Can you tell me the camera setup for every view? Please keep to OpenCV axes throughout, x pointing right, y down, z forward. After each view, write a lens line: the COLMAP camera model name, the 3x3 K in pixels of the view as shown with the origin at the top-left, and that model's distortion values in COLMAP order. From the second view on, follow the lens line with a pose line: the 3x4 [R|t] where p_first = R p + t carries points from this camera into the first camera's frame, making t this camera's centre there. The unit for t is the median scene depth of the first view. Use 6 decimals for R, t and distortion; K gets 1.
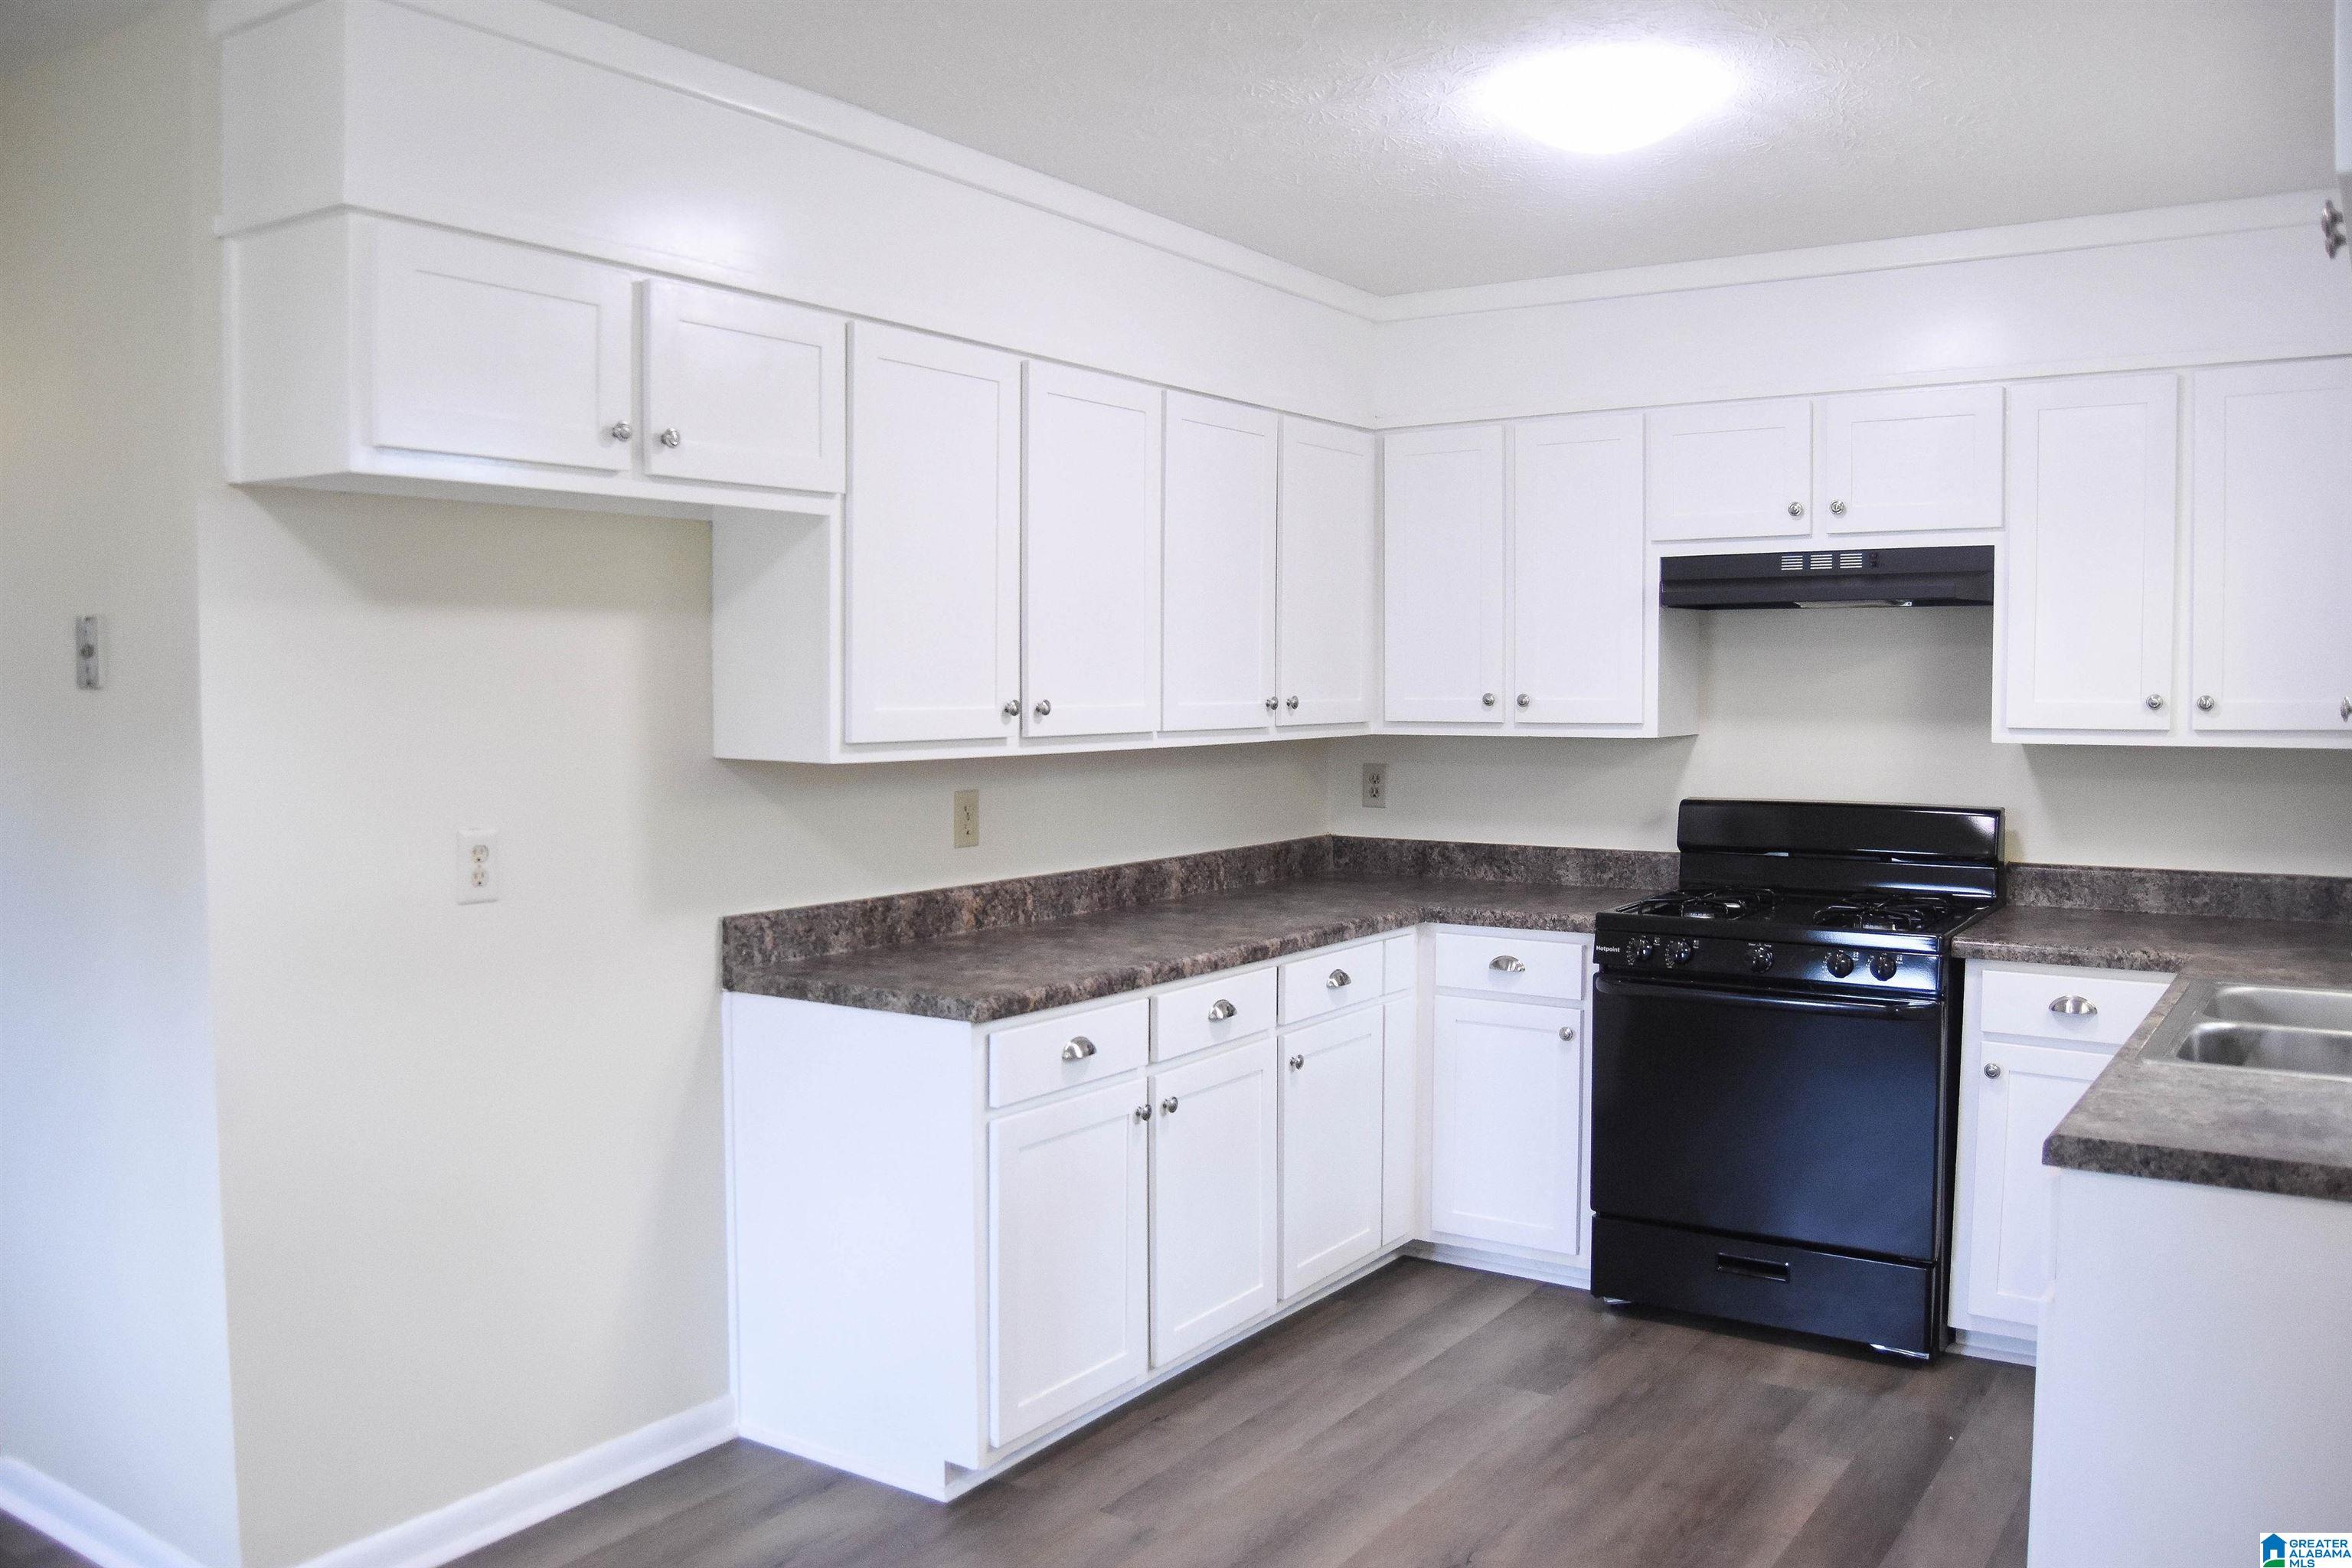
lens RADIAL K [[1862.0, 0, 1176.0], [0, 1862.0, 784.0], [0, 0, 1]] dist [-0.086946, 0.010397]
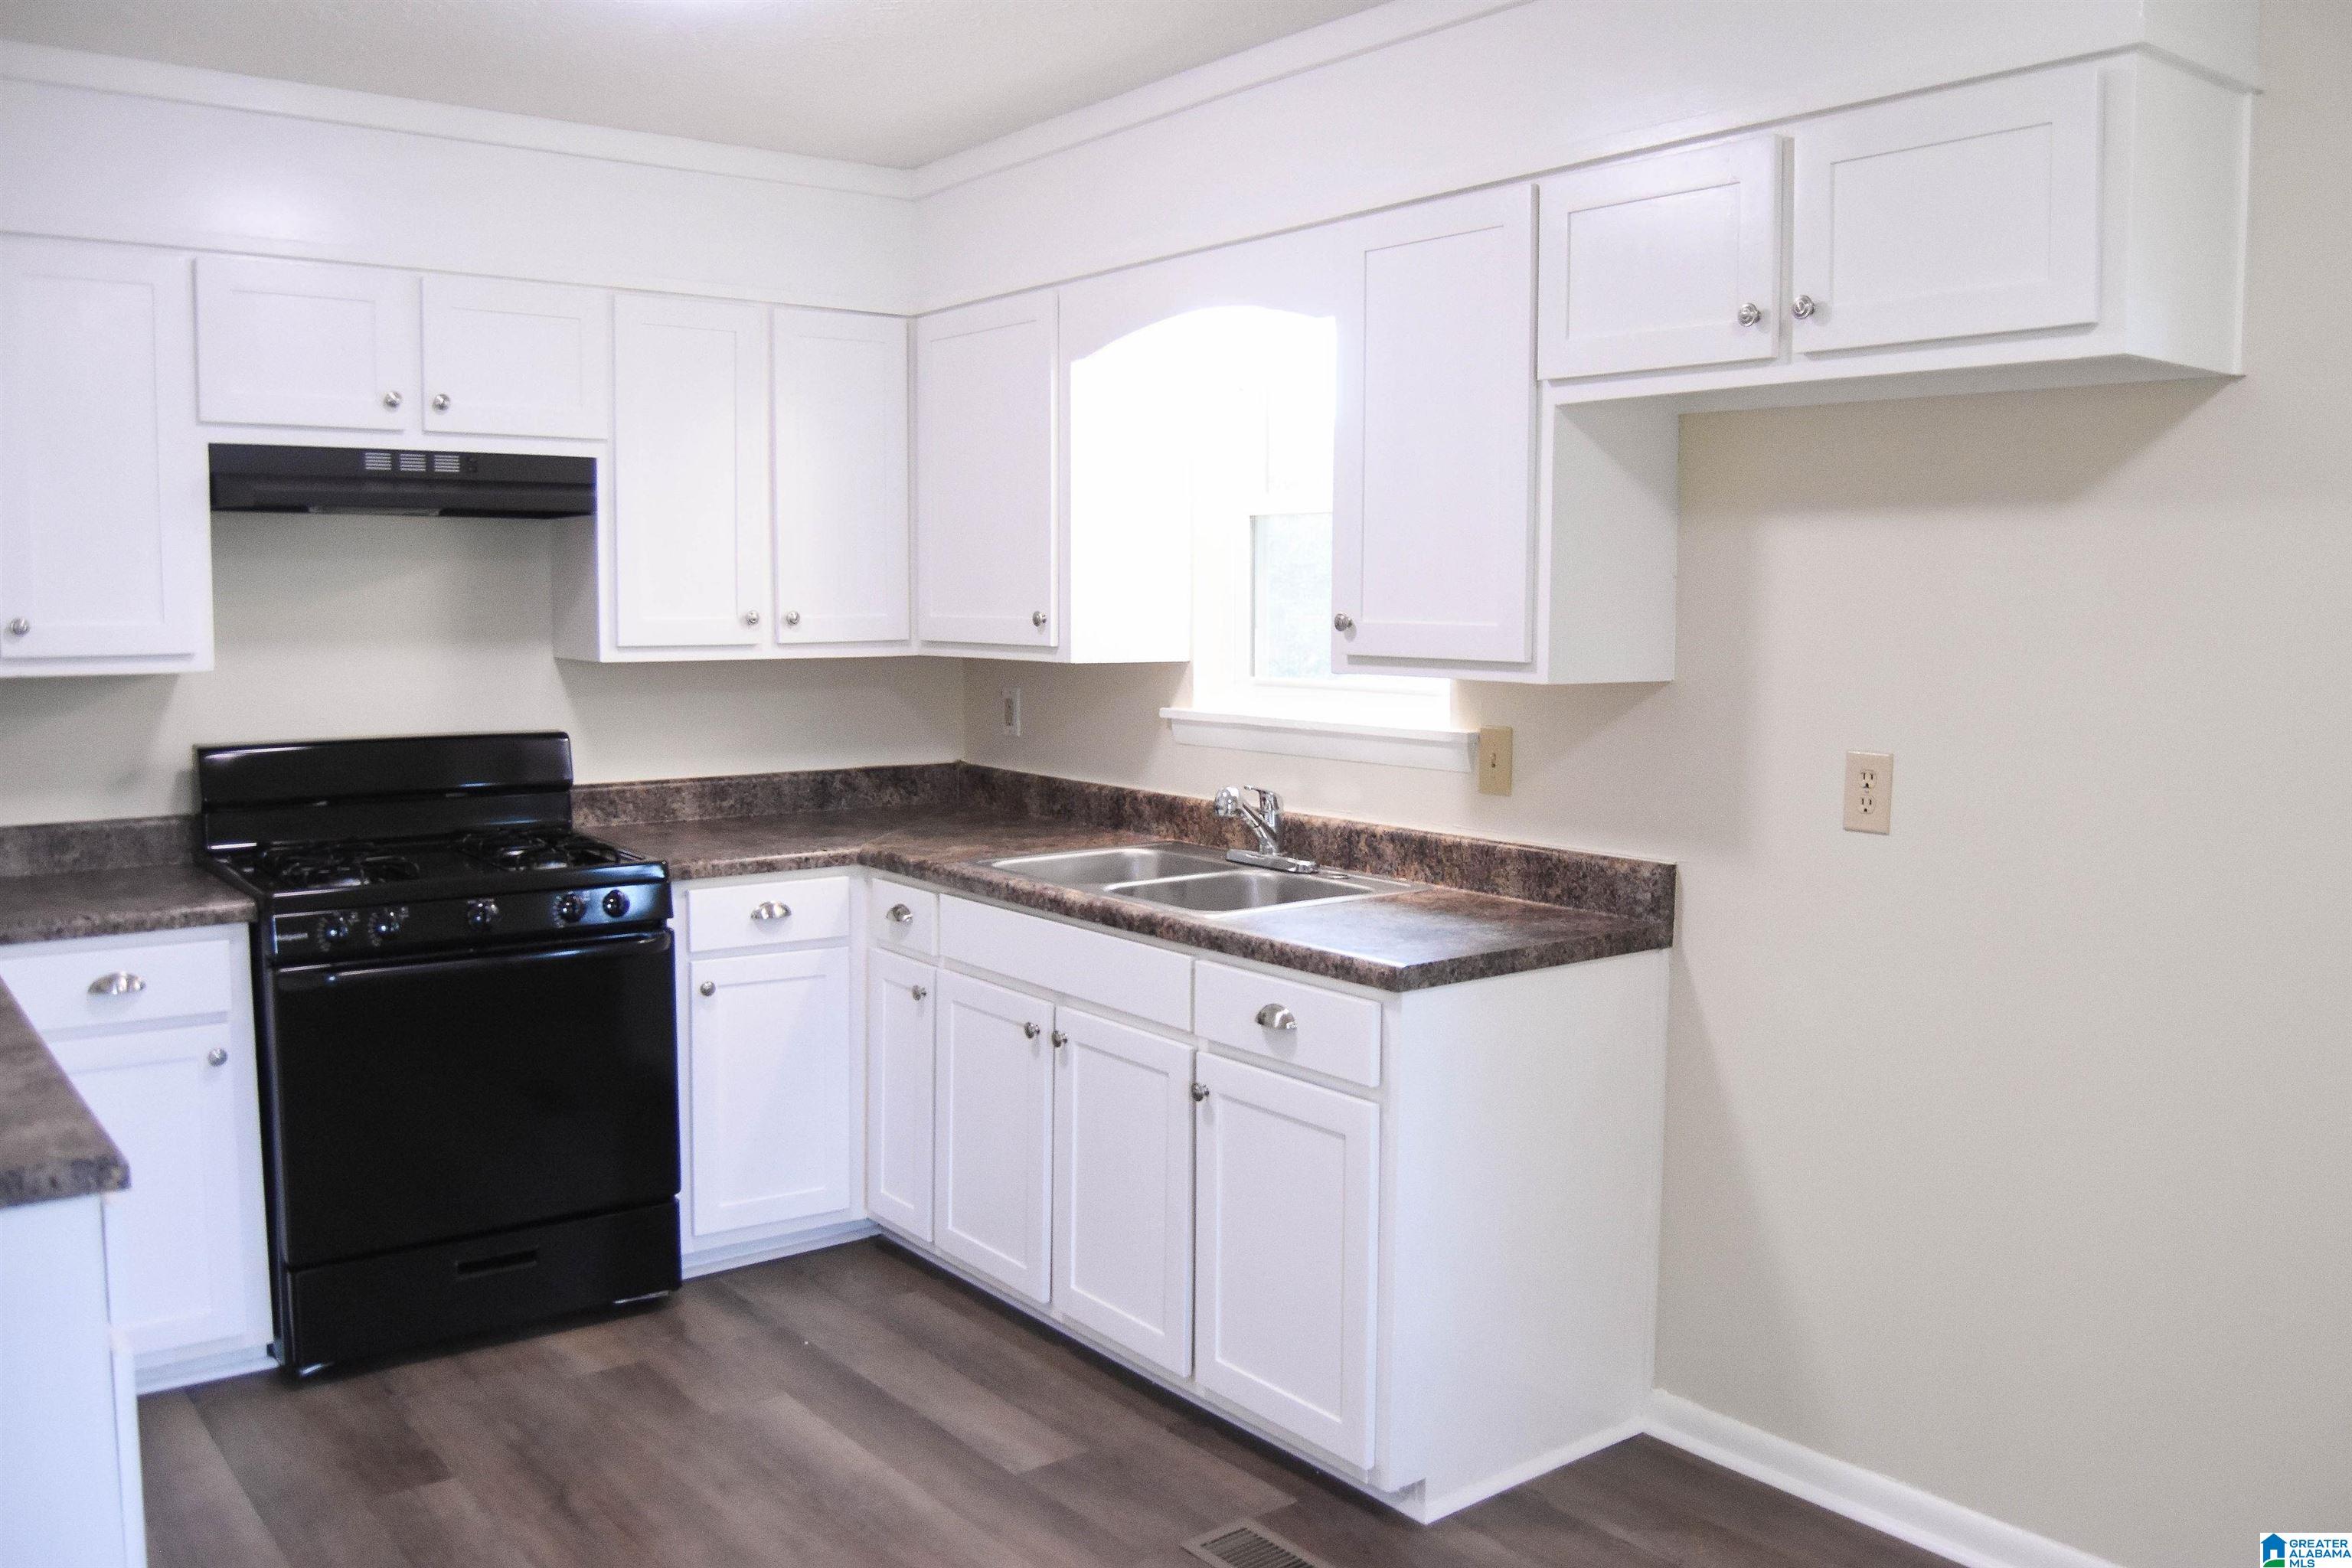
lens RADIAL K [[1929.2, 0, 1226.9], [0, 1929.2, 781.1], [0, 0, 1]] dist [-0.087287, 0.003221]
pose [[0.296097, -0.086557, 0.951228, -0.426308], [0.046505, 0.996011, 0.076156, -0.021505], [-0.954025, 0.021687, 0.298941, 0.383876]]
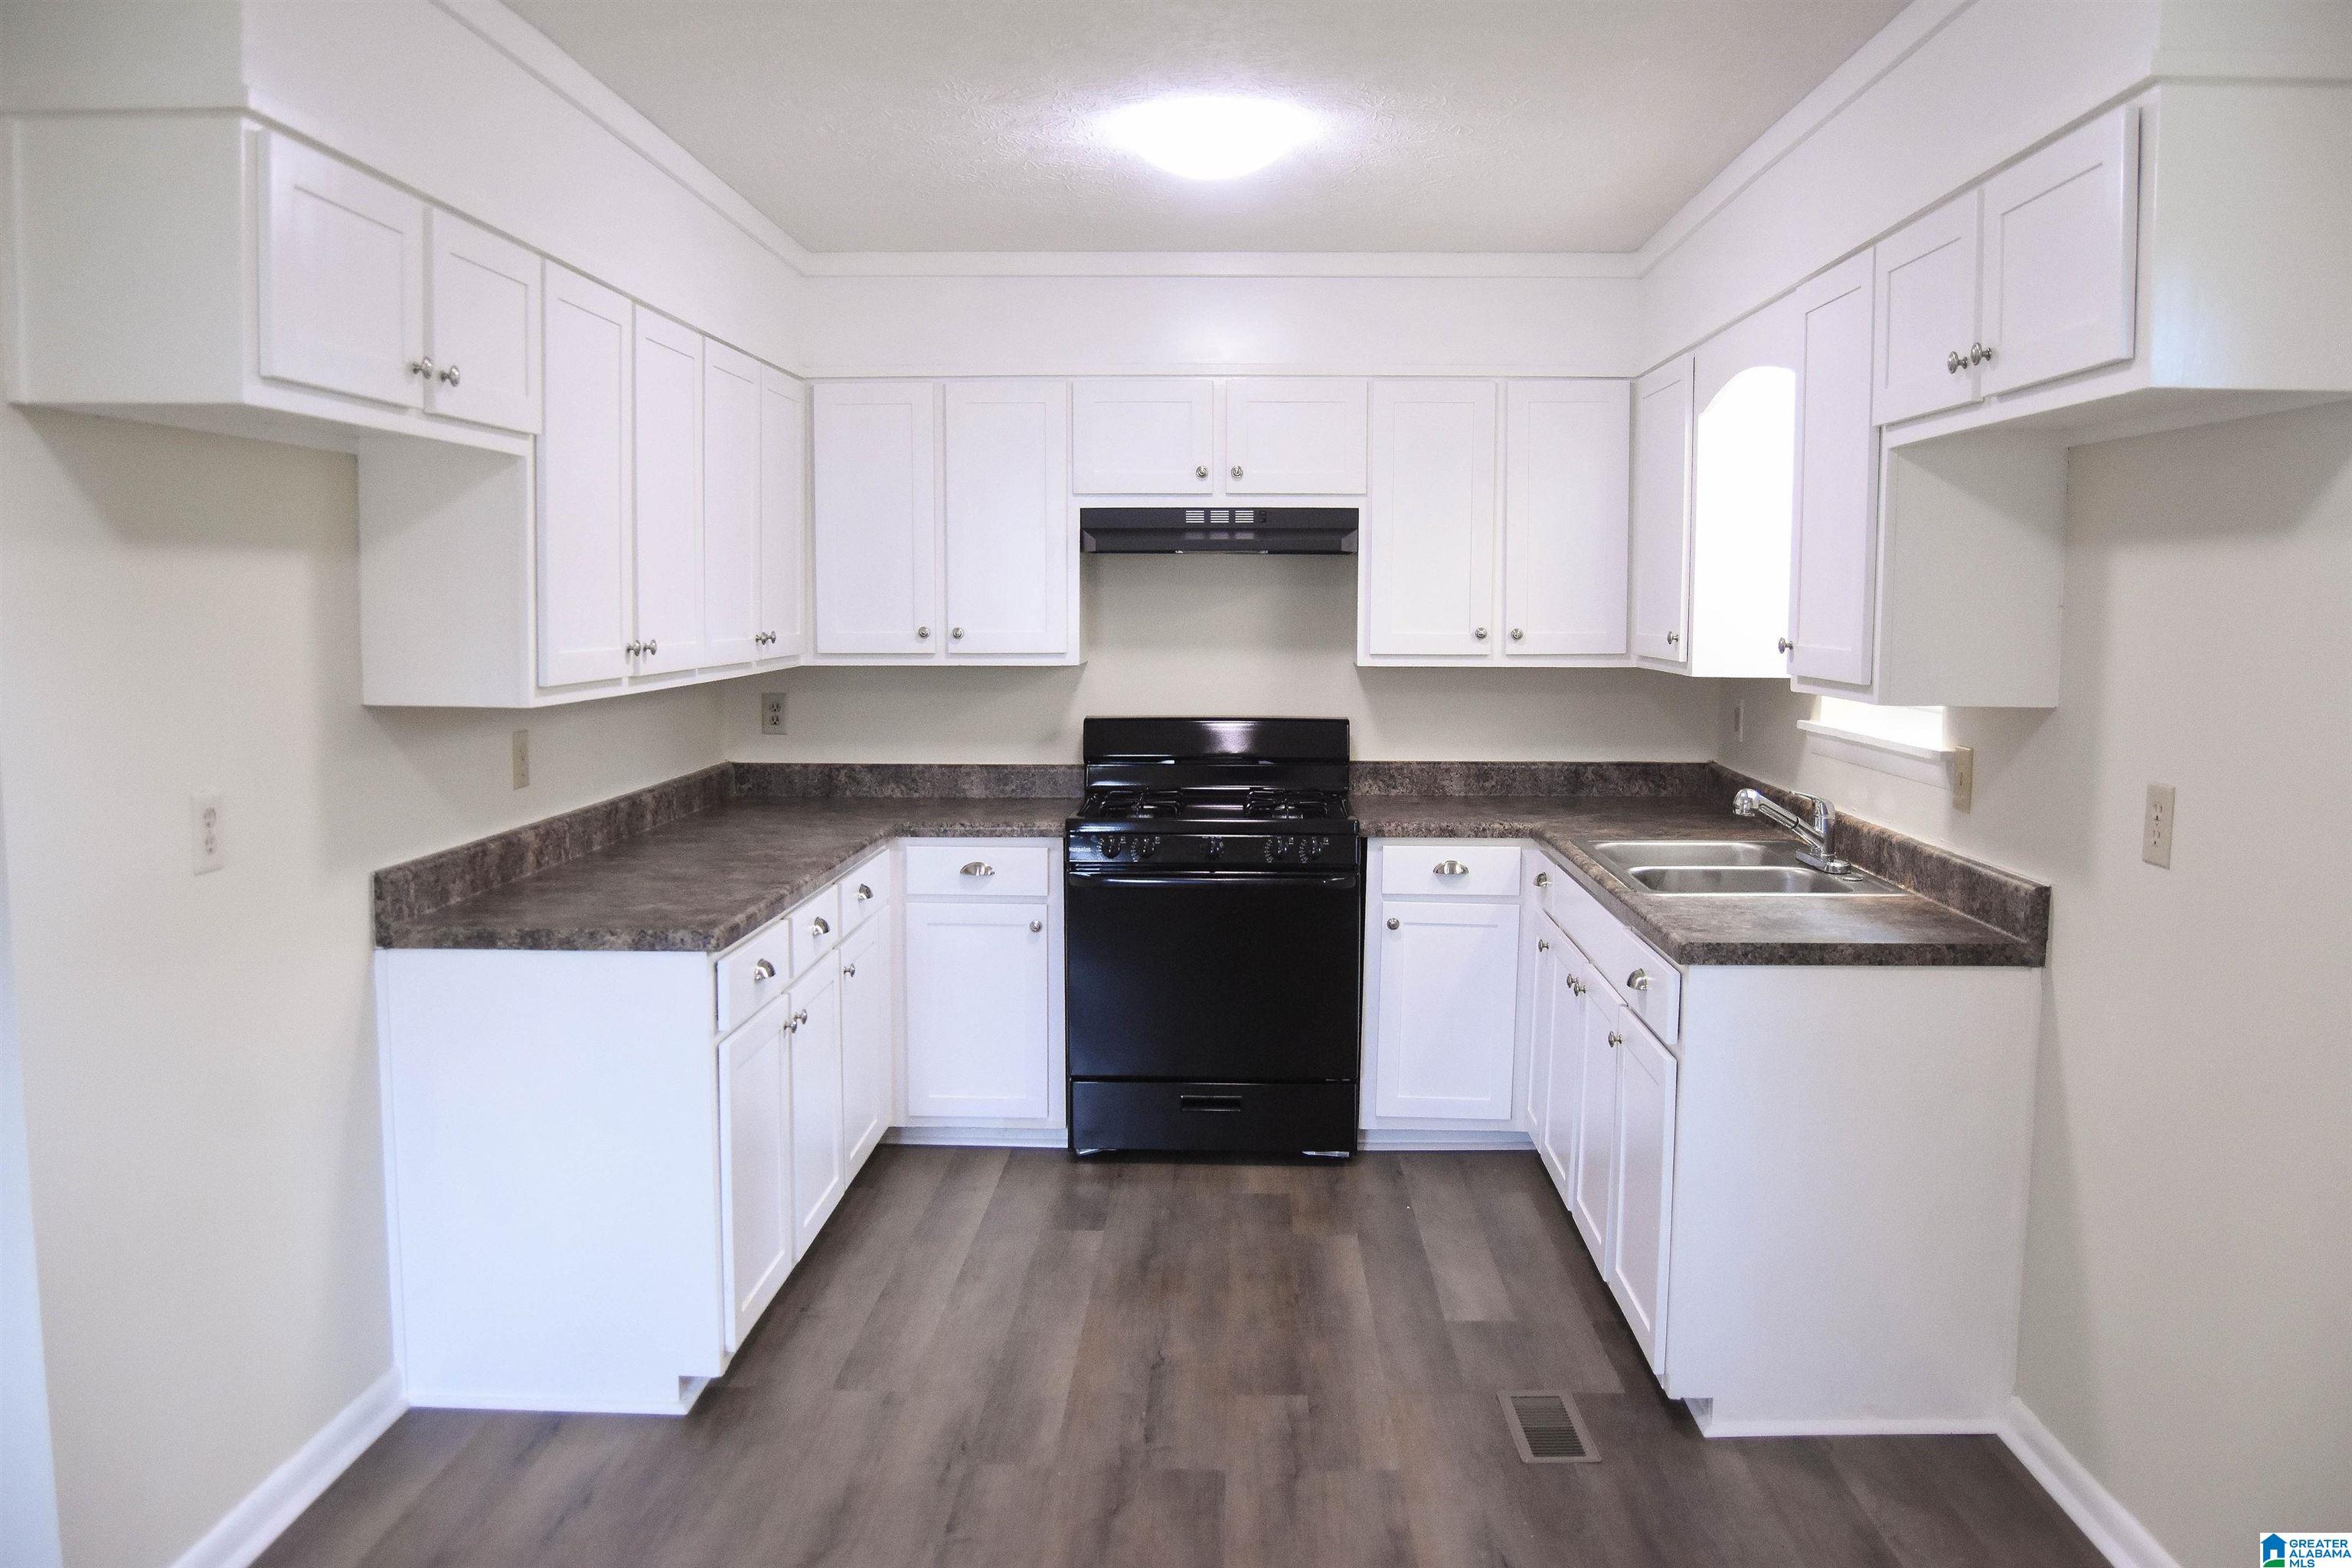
lens RADIAL K [[1851.5, 0, 1176.0], [0, 1851.5, 784.0], [0, 0, 1]] dist [-0.079806, 0.004617]
pose [[0.846733, -0.047995, 0.529849, -0.337341], [0.024398, 0.998378, 0.051445, -0.009975], [-0.531458, -0.030633, 0.846530, -0.010503]]
